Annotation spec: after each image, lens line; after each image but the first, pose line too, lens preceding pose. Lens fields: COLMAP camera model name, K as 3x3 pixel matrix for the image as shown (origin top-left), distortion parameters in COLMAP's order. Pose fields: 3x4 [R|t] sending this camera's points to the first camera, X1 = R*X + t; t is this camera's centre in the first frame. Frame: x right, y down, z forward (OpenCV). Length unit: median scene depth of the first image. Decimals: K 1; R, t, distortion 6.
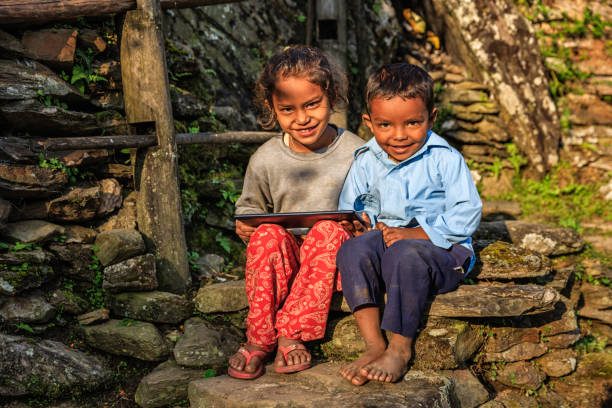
lens RADIAL K [[995.7, 0, 306.0], [0, 995.7, 204.0], [0, 0, 1]] dist [0.004472, -0.056987]
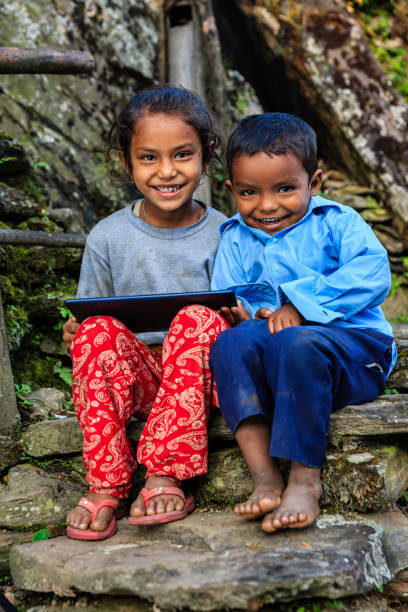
lens RADIAL K [[995.7, 0, 214.1], [0, 995.7, 299.7], [0, 0, 1]] dist [0.004472, -0.056987]
pose [[0.997968, -0.038675, 0.050640, -0.002395], [0.043109, 0.995043, -0.089615, 0.055396], [-0.046923, 0.091616, 0.994688, 0.210443]]
